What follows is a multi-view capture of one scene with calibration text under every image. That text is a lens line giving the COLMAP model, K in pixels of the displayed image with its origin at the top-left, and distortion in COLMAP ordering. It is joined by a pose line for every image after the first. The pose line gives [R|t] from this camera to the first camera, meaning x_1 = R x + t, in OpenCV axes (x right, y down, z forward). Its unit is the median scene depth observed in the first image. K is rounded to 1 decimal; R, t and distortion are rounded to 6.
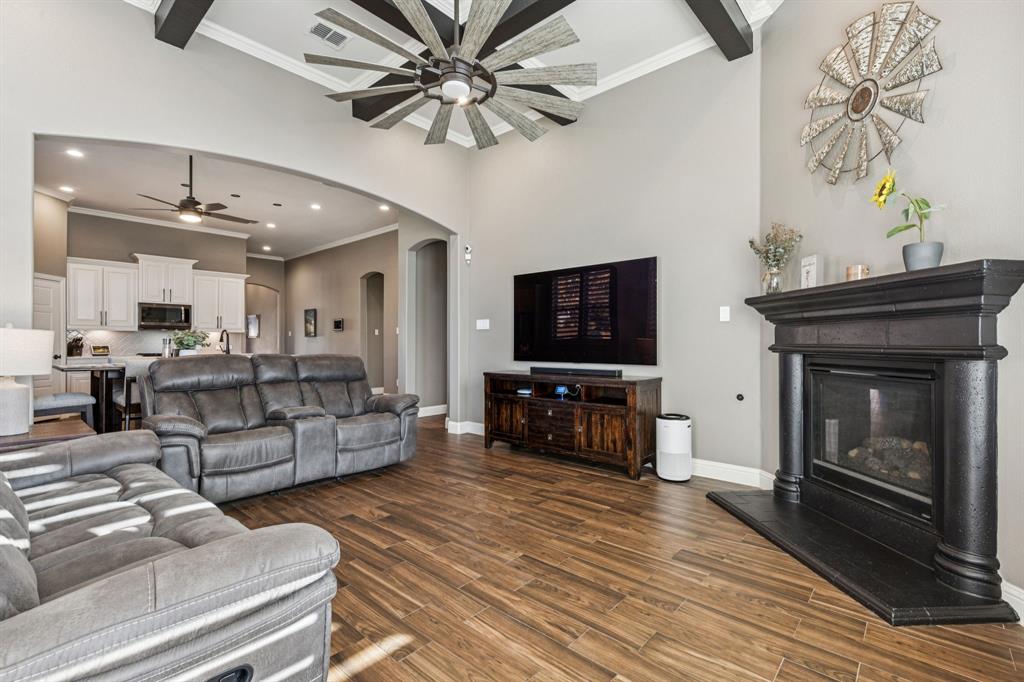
lens RADIAL K [[461.5, 0, 513.7], [0, 461.5, 345.4], [0, 0, 1]] dist [0.008738, -0.002044]
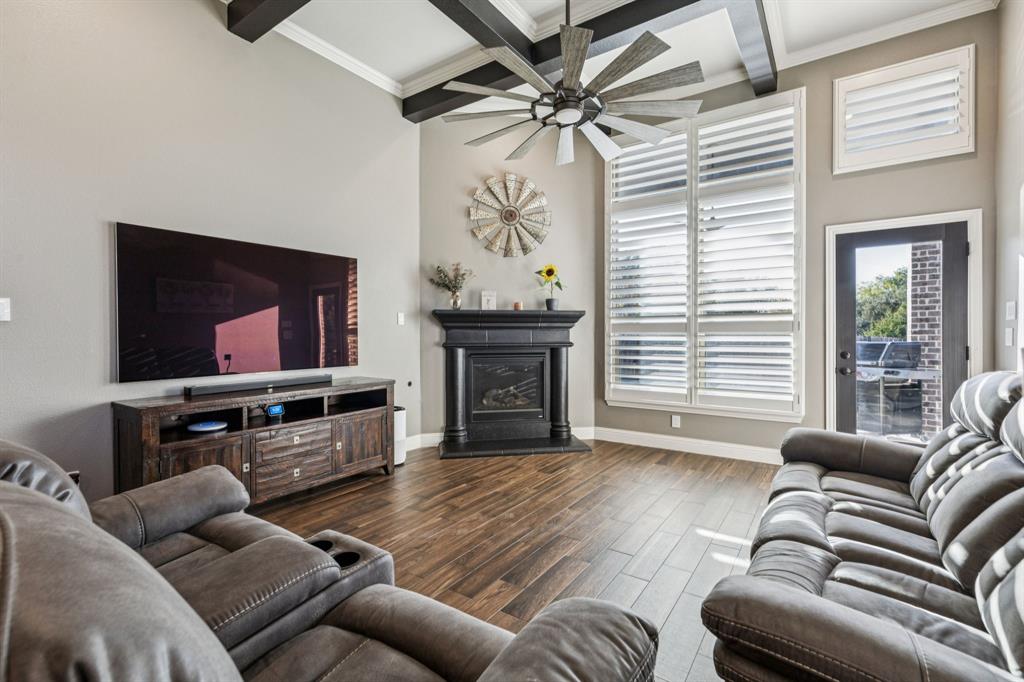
lens RADIAL K [[461.5, 0, 510.2], [0, 461.5, 337.9], [0, 0, 1]] dist [0.008738, -0.002044]
pose [[-0.120560, -0.009037, 0.992665, -0.898523], [0.010163, 0.999895, 0.010338, -0.029934], [-0.992654, 0.011335, -0.120456, 0.948243]]
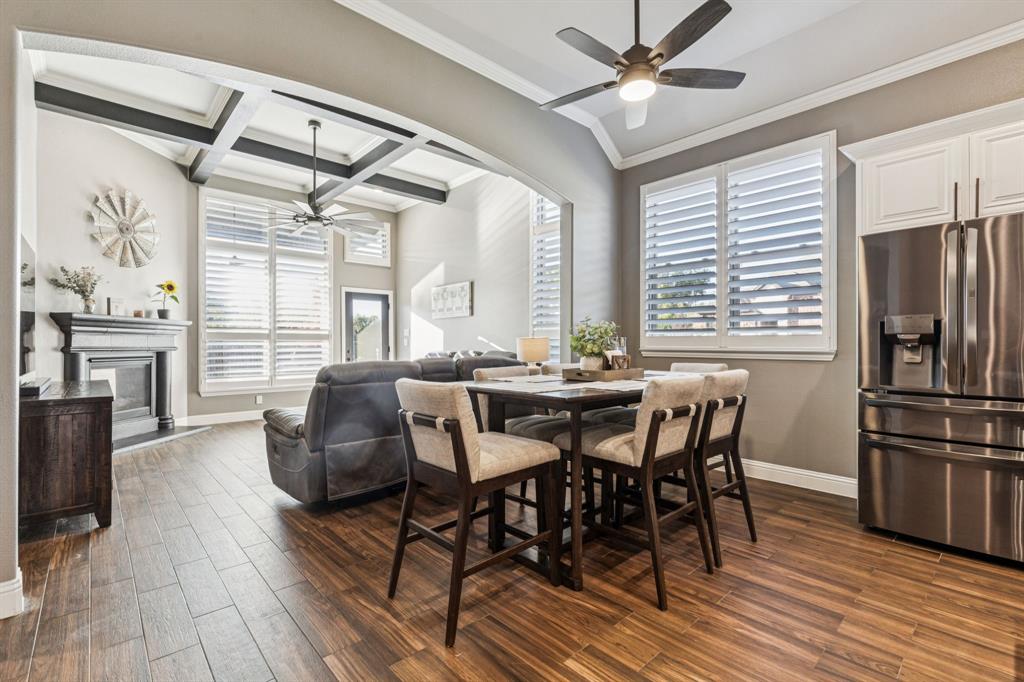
lens RADIAL K [[461.5, 0, 511.0], [0, 461.5, 342.6], [0, 0, 1]] dist [0.008738, -0.002044]
pose [[-0.994646, 0.003147, 0.103296, -0.907942], [0.003534, 0.999987, 0.003563, -0.016603], [-0.103284, 0.003909, -0.994644, 2.222676]]
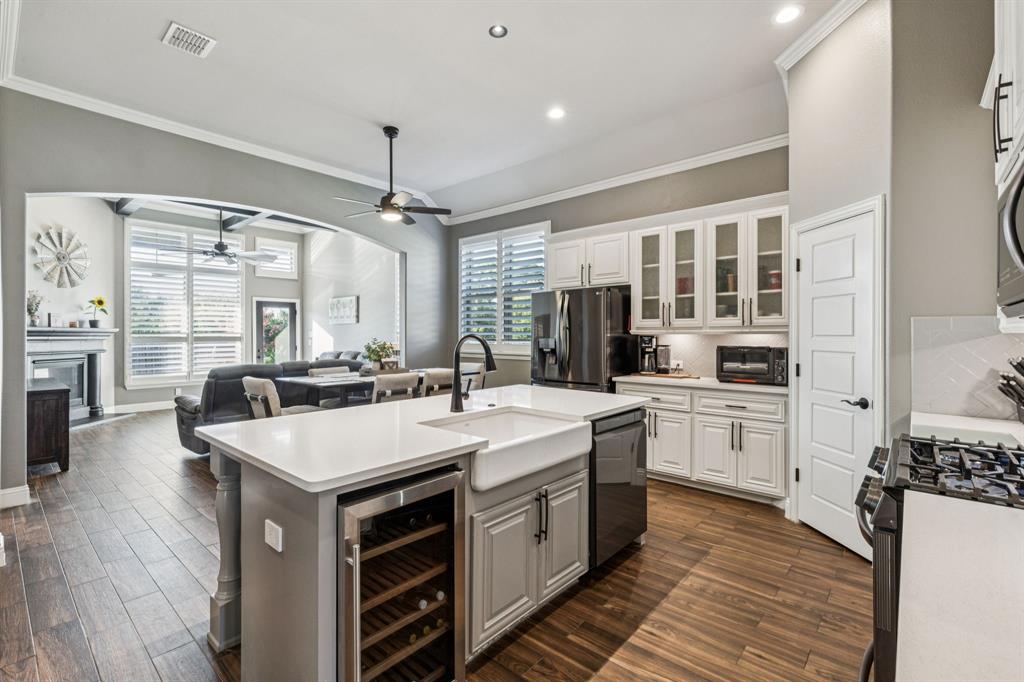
lens RADIAL K [[461.5, 0, 510.8], [0, 461.5, 333.6], [0, 0, 1]] dist [0.008738, -0.002044]
pose [[-0.999980, 0.003243, -0.005448, -1.362699], [0.003214, 0.999981, 0.005318, -0.079835], [0.005465, 0.005300, -0.999971, 2.801774]]
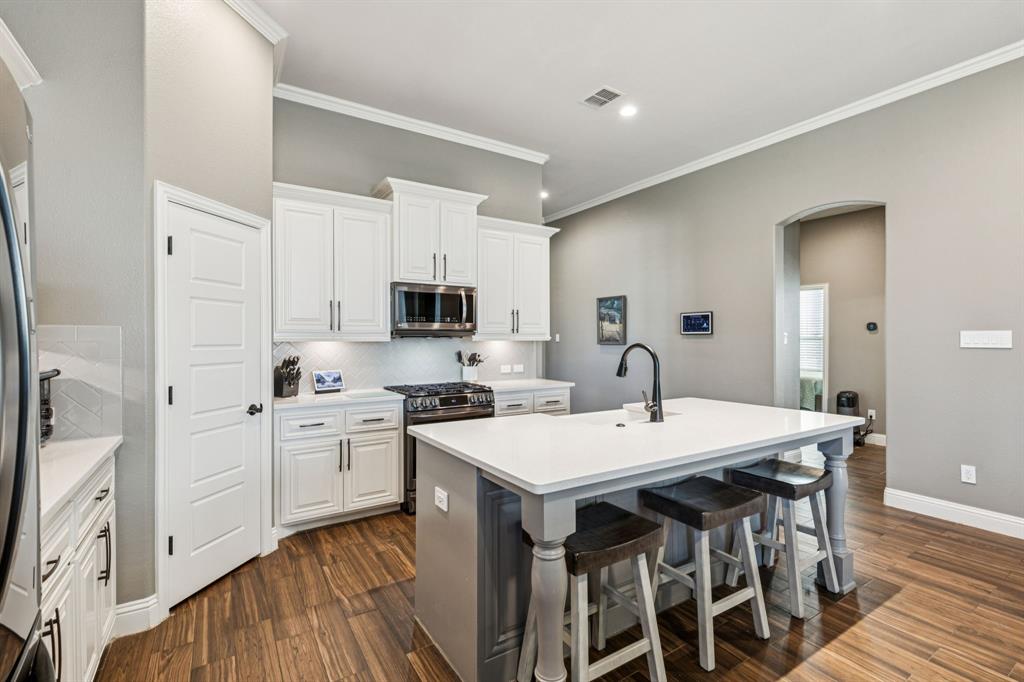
lens RADIAL K [[461.5, 0, 510.2], [0, 461.5, 341.0], [0, 0, 1]] dist [0.008738, -0.002044]
pose [[0.962718, -0.003925, -0.270477, -1.312184], [0.002431, 0.999980, -0.005858, -0.065831], [0.270495, 0.004982, 0.962708, 1.336953]]
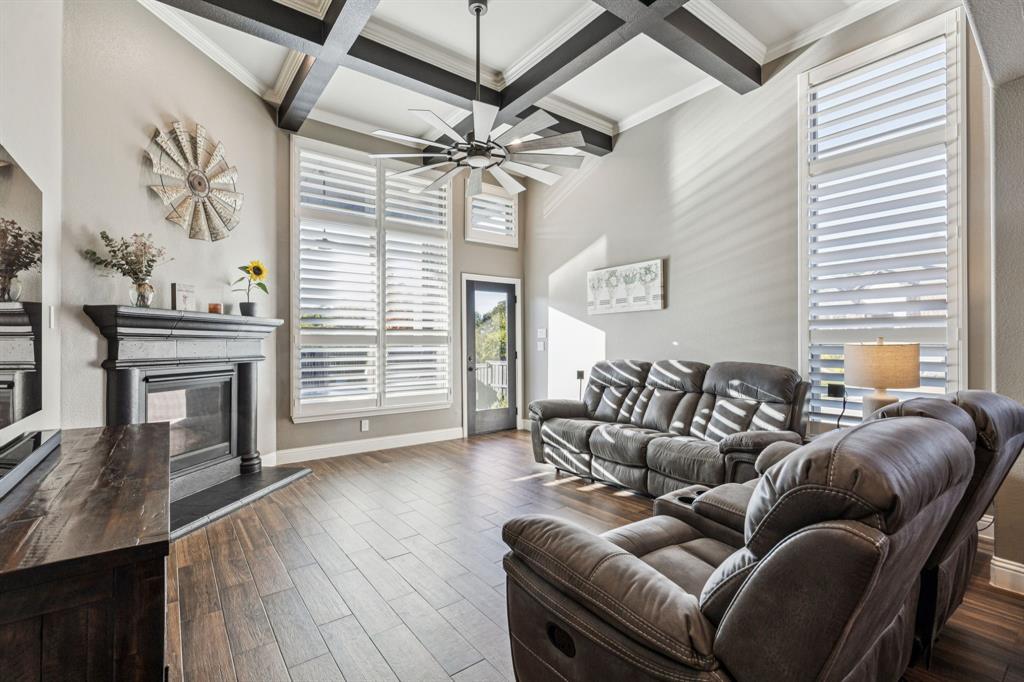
lens RADIAL K [[461.5, 0, 513.2], [0, 461.5, 339.5], [0, 0, 1]] dist [0.008738, -0.002044]
pose [[-0.980985, 0.007538, 0.193935, -0.354091], [0.007133, 0.999971, -0.002787, -0.034325], [-0.193950, -0.001351, -0.981010, 1.686998]]
